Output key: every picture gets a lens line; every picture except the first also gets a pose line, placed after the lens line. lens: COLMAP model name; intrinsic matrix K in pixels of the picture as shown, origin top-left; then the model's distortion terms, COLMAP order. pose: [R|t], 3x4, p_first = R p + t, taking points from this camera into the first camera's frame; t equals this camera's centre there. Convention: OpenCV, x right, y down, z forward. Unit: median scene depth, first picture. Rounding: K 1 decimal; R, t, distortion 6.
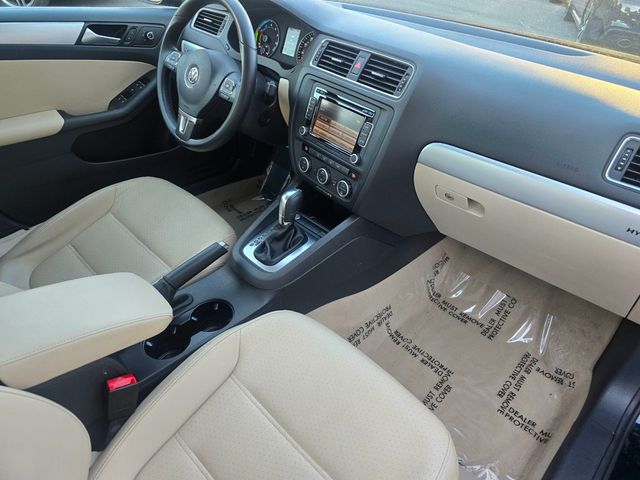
lens RADIAL K [[433.6, 0, 324.7], [0, 433.6, 236.0], [0, 0, 1]] dist [0.036094, -0.013010]
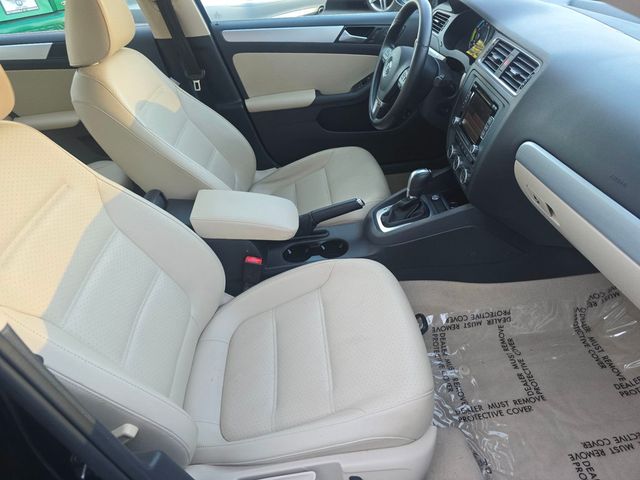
lens RADIAL K [[433.6, 0, 315.4], [0, 433.6, 240.1], [0, 0, 1]] dist [0.036094, -0.013010]
pose [[0.742385, 0.284216, -0.606701, 0.390312], [-0.274858, 0.955047, 0.111075, 0.019477], [0.610998, 0.084296, 0.787132, -0.058290]]
